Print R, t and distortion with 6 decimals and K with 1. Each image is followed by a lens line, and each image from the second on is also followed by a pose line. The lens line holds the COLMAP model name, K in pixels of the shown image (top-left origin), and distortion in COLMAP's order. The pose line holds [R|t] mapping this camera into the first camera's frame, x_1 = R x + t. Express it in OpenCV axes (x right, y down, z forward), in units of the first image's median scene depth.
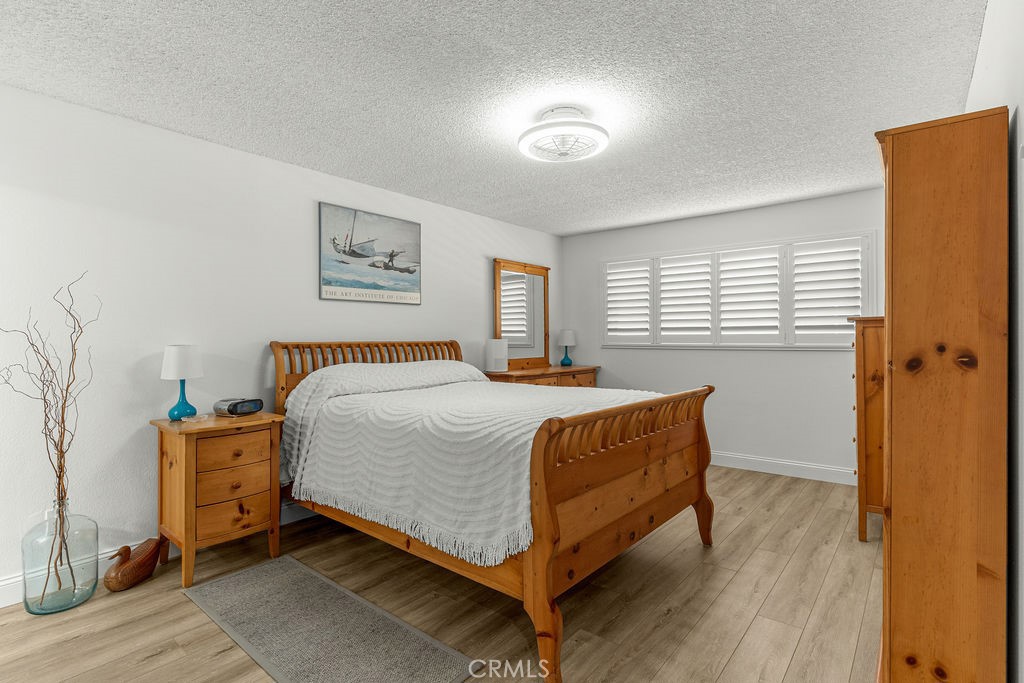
lens RADIAL K [[501.9, 0, 512.0], [0, 501.9, 341.5], [0, 0, 1]] dist [-0.000276, -0.000016]
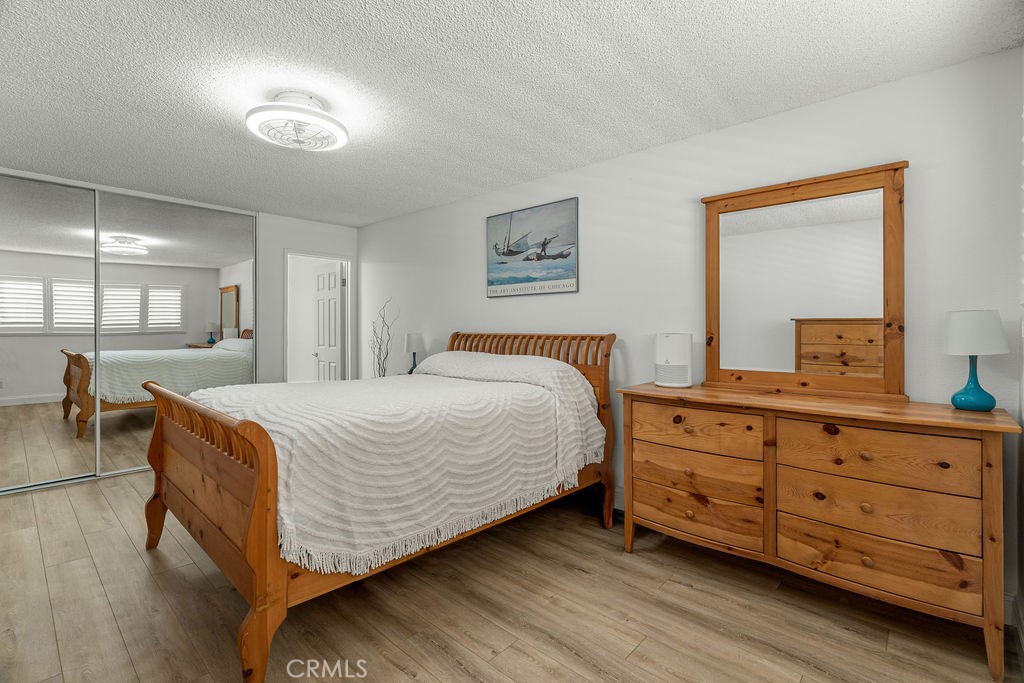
lens RADIAL K [[474.6, 0, 512.4], [0, 474.6, 324.5], [0, 0, 1]] dist [-0.000832, -0.000098]
pose [[-0.056652, 0.000649, -0.998394, 0.678261], [-0.006051, 0.999981, 0.000994, -0.018770], [0.998376, 0.006098, -0.056647, 1.004308]]
